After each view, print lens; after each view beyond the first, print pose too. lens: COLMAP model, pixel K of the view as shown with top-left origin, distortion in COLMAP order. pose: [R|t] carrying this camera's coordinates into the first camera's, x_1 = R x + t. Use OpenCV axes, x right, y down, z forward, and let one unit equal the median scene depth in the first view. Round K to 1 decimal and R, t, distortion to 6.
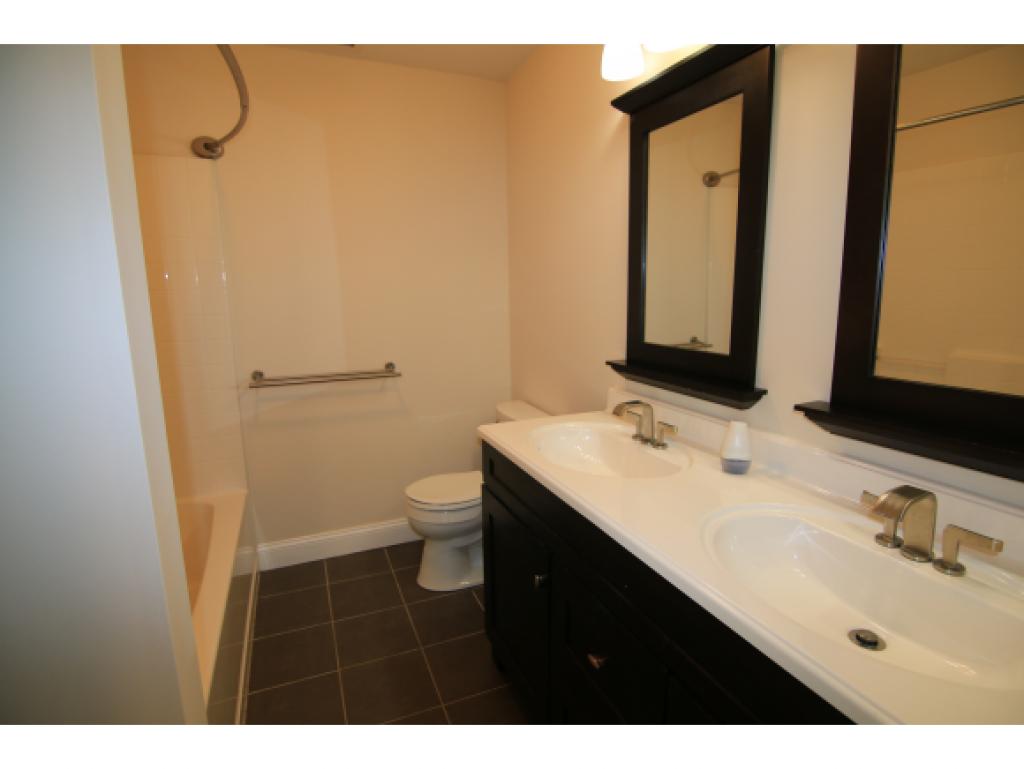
lens RADIAL K [[515.3, 0, 510.5], [0, 515.3, 386.1], [0, 0, 1]] dist [-0.004074, -0.009244]
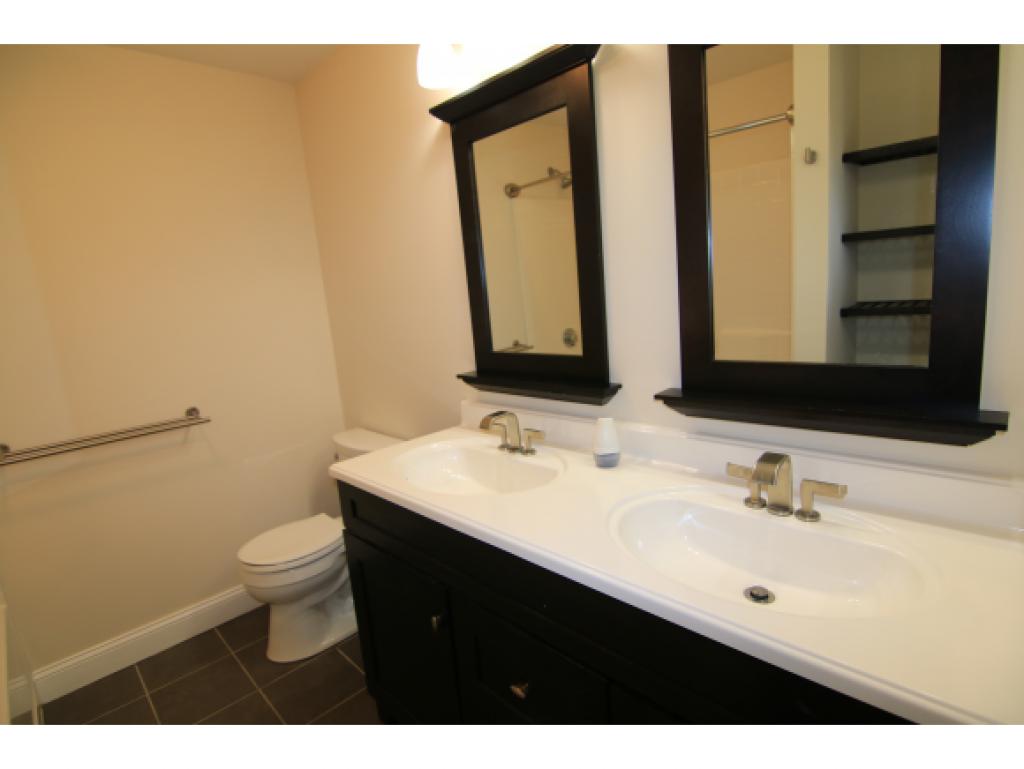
lens RADIAL K [[515.3, 0, 510.5], [0, 515.3, 386.1], [0, 0, 1]] dist [-0.004074, -0.009244]
pose [[0.925985, -0.130698, 0.354218, -0.084474], [0.138407, 0.990369, 0.003603, -0.021202], [-0.351277, 0.045690, 0.935156, 0.069880]]
